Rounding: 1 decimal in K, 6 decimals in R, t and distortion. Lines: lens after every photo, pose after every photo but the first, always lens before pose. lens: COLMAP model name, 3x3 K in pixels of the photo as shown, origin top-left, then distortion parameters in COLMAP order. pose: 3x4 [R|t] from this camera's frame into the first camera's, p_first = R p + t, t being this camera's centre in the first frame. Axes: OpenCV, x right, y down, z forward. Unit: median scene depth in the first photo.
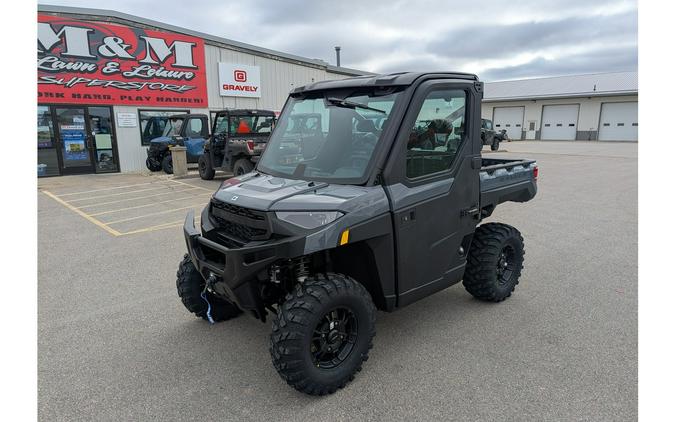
lens RADIAL K [[514.3, 0, 337.5], [0, 514.3, 211.0], [0, 0, 1]] dist [-0.001353, -0.000128]
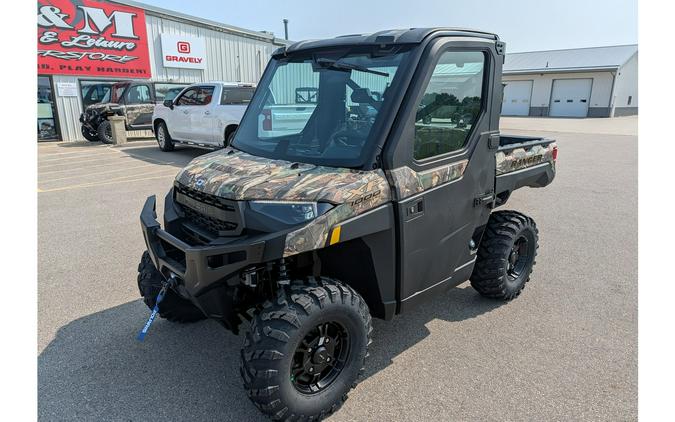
lens RADIAL K [[476.1, 0, 337.5], [0, 476.1, 211.0], [0, 0, 1]] dist [0.017109, 0.000549]
pose [[0.992845, -0.010094, 0.118979, -0.074062], [0.002409, 0.997911, 0.064559, -0.030899], [-0.119382, -0.063811, 0.990796, 0.245182]]
